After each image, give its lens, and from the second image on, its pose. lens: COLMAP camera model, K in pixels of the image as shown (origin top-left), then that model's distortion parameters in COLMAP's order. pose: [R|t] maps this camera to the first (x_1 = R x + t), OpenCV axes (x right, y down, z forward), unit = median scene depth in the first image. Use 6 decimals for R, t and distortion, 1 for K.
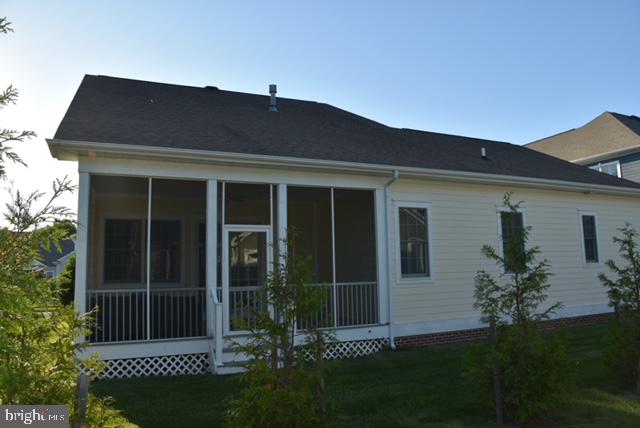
lens RADIAL K [[489.9, 0, 320.0], [0, 489.9, 214.0], [0, 0, 1]] dist [-0.155159, 0.109775]
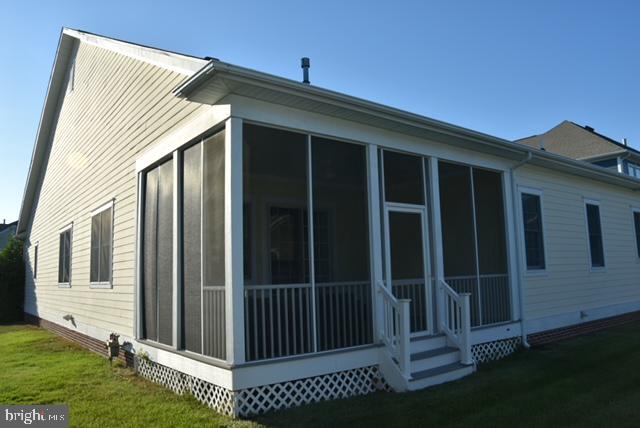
lens RADIAL K [[489.9, 0, 320.0], [0, 489.9, 214.0], [0, 0, 1]] dist [-0.155159, 0.109775]
pose [[0.974306, 0.026997, 0.223606, -0.451906], [-0.024958, 0.999617, -0.011936, 0.050926], [-0.223842, 0.006049, 0.974607, 0.231518]]
